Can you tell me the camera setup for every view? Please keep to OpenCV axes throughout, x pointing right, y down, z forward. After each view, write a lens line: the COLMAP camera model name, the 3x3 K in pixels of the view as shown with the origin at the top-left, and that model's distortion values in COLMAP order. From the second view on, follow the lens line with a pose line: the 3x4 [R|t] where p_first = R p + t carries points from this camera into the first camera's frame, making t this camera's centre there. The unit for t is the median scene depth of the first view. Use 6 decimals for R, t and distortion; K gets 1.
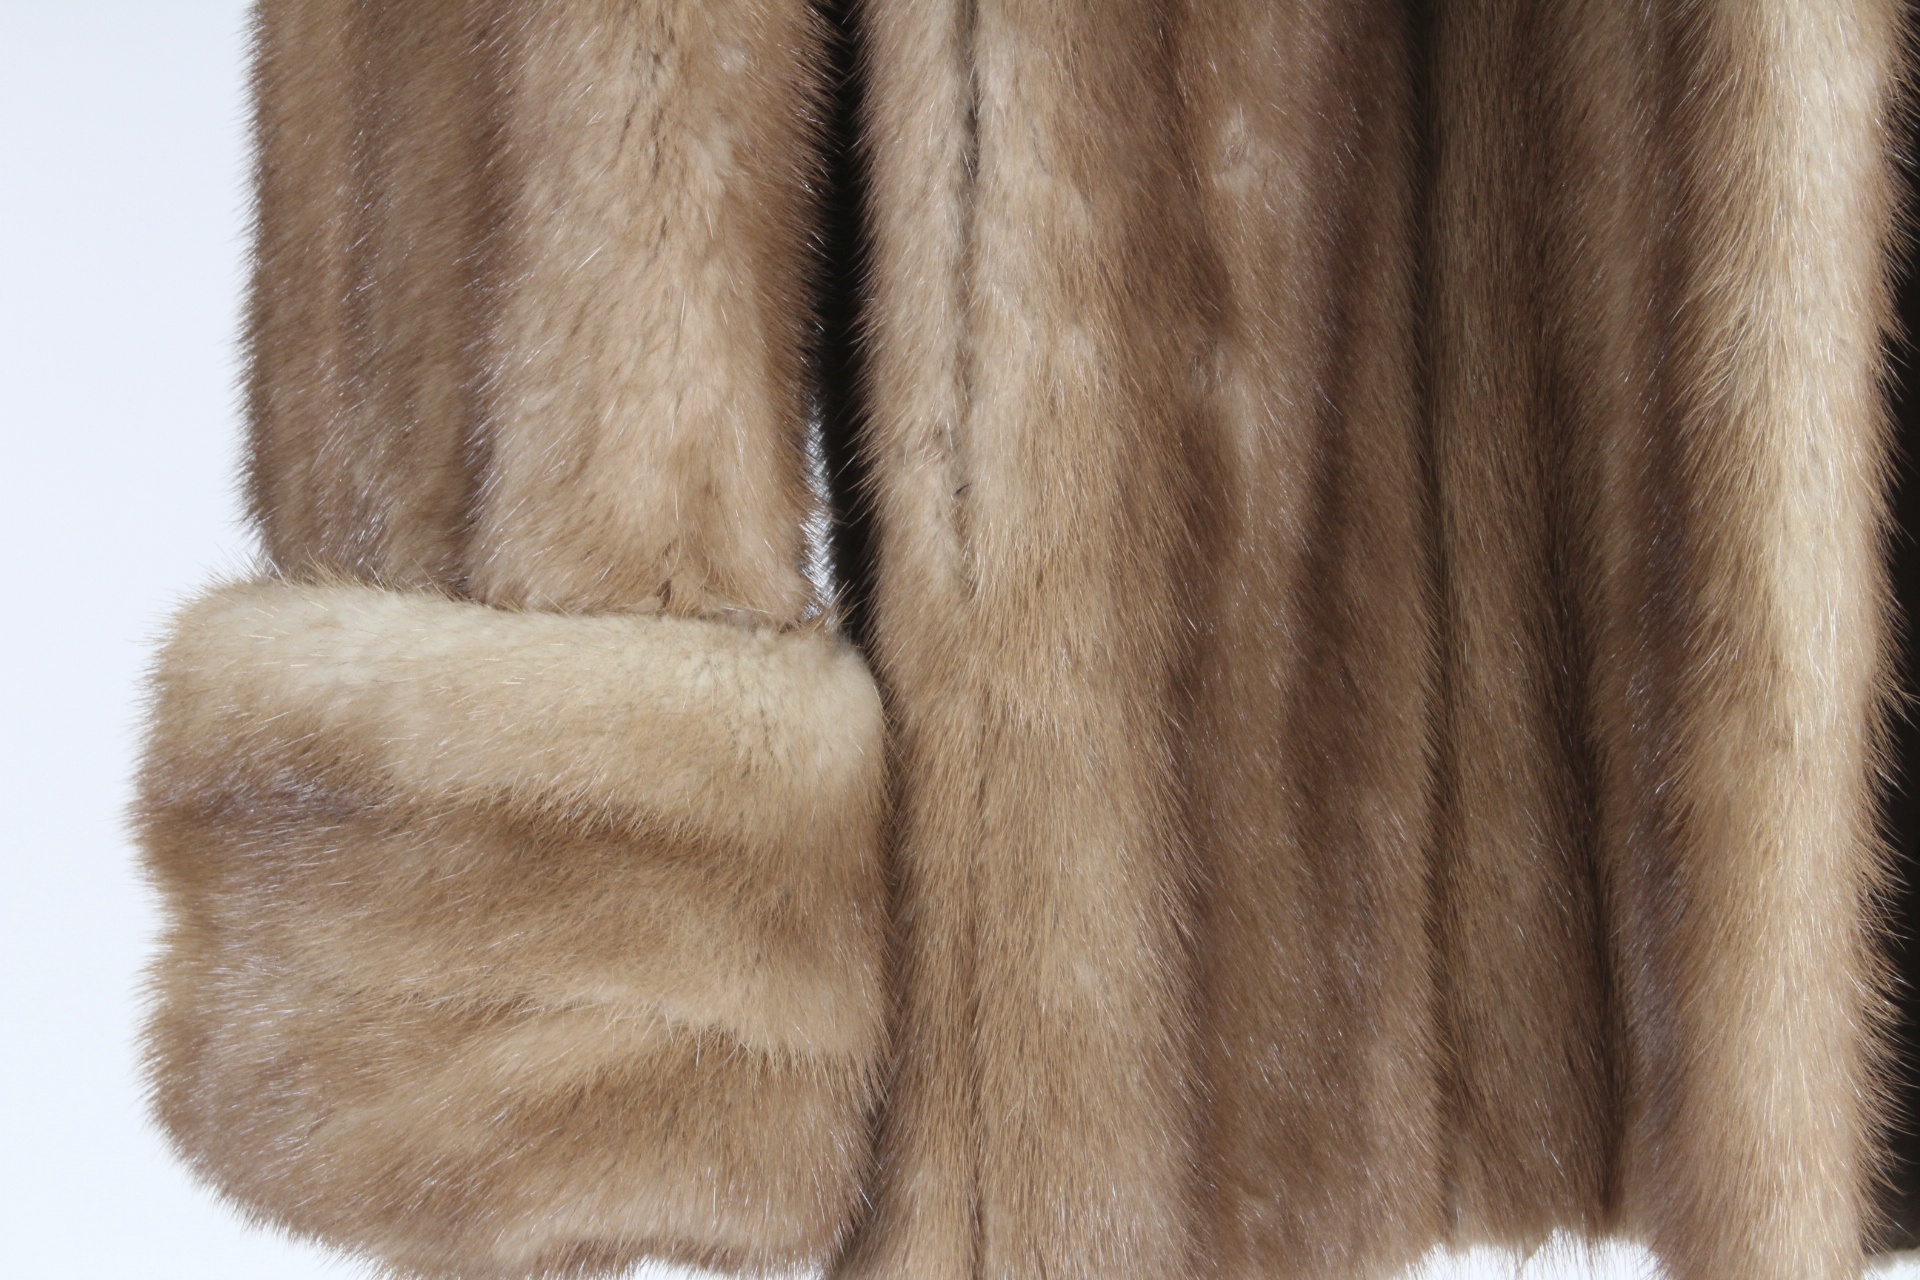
lens RADIAL K [[4570.5, 0, 962.1], [0, 4570.5, 640.4], [0, 0, 1]] dist [0.076112, 0.000000]
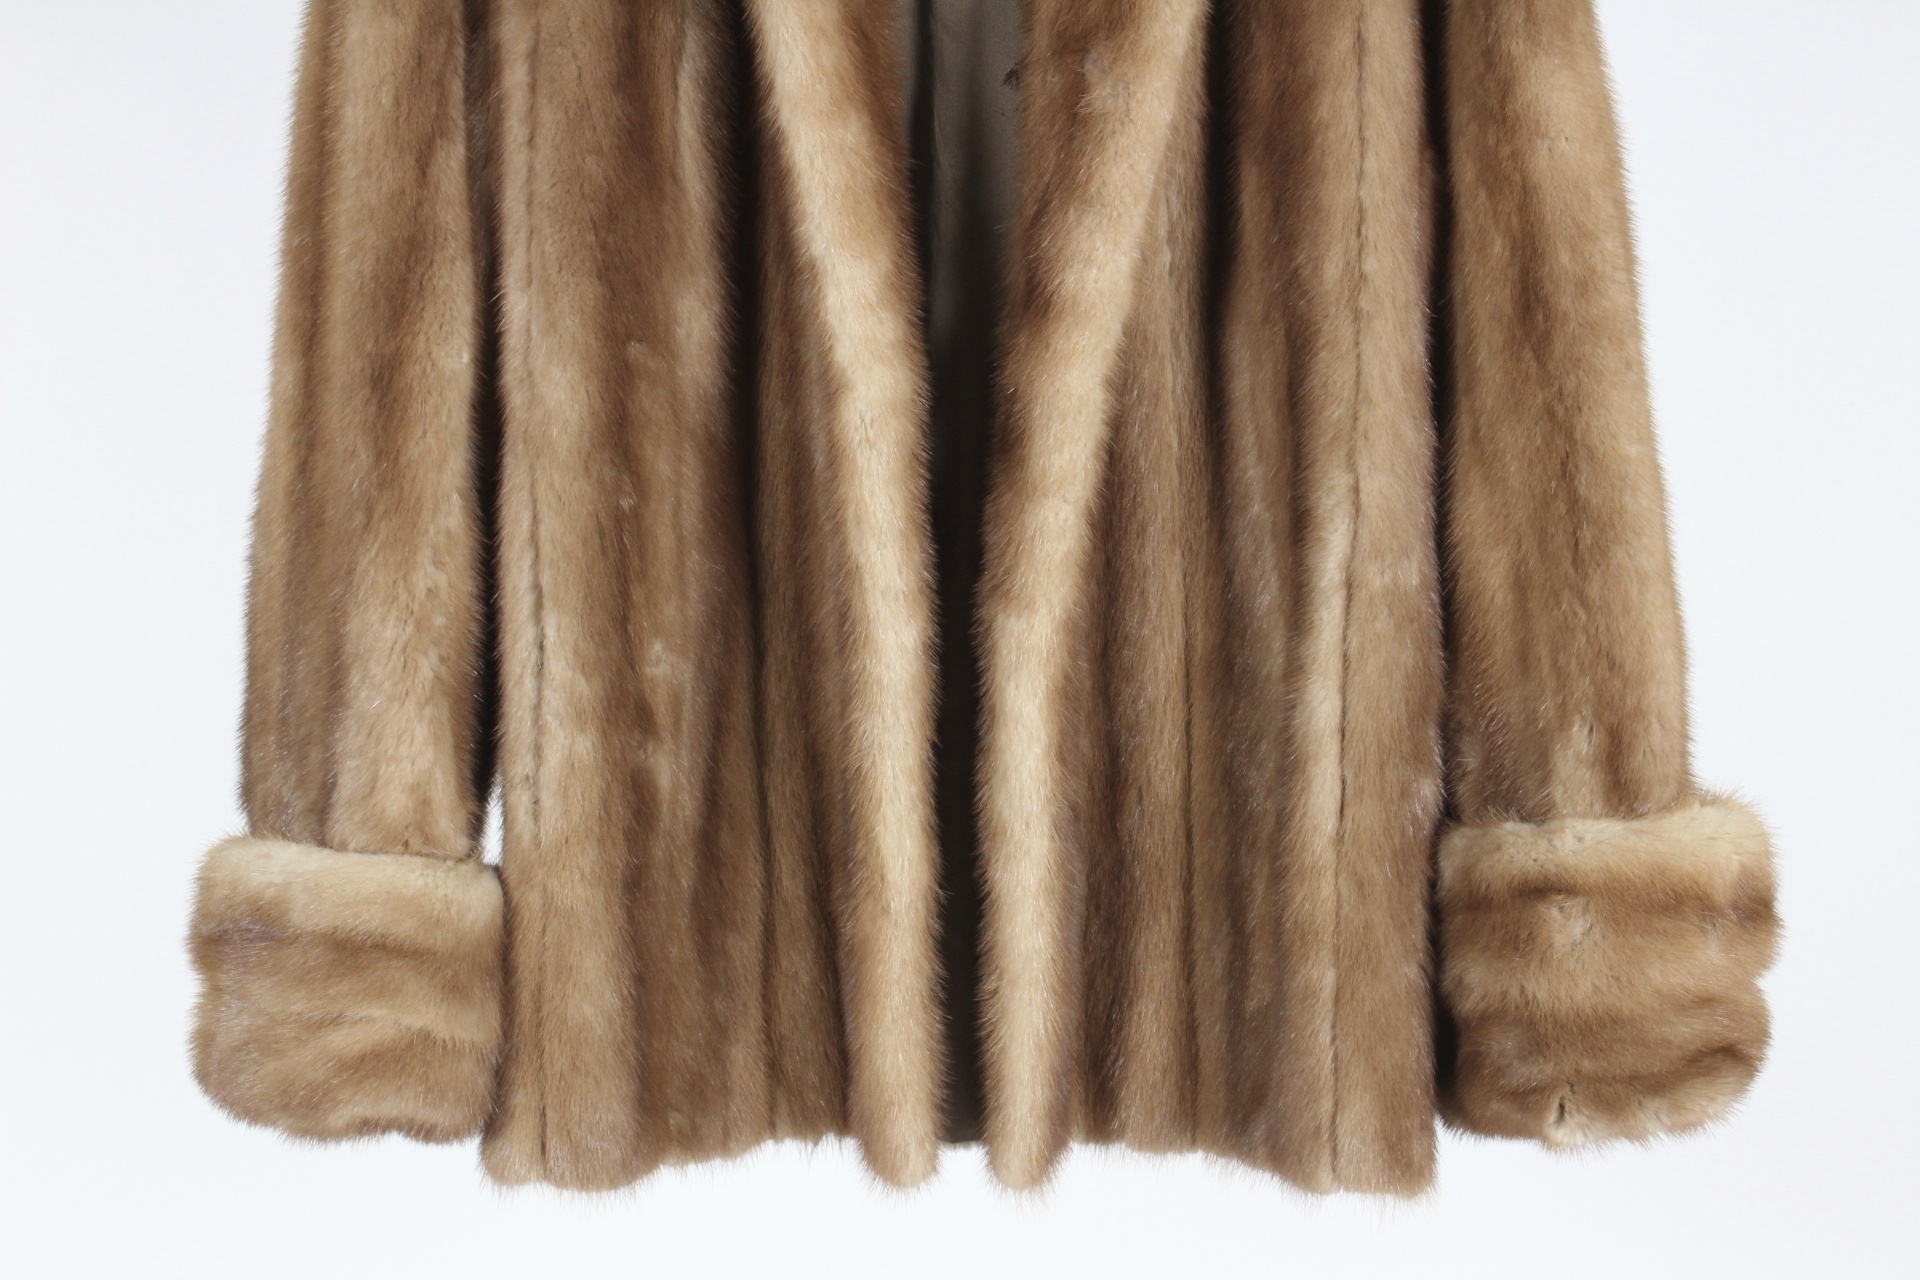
lens RADIAL K [[3537.0, 0, 956.4], [0, 3537.0, 635.6], [0, 0, 1]] dist [0.007655, 0.000000]
pose [[0.999902, 0.008856, 0.010815, 0.195192], [-0.008154, 0.997962, -0.063282, -0.004727], [-0.011354, 0.063188, 0.997937, -0.823828]]
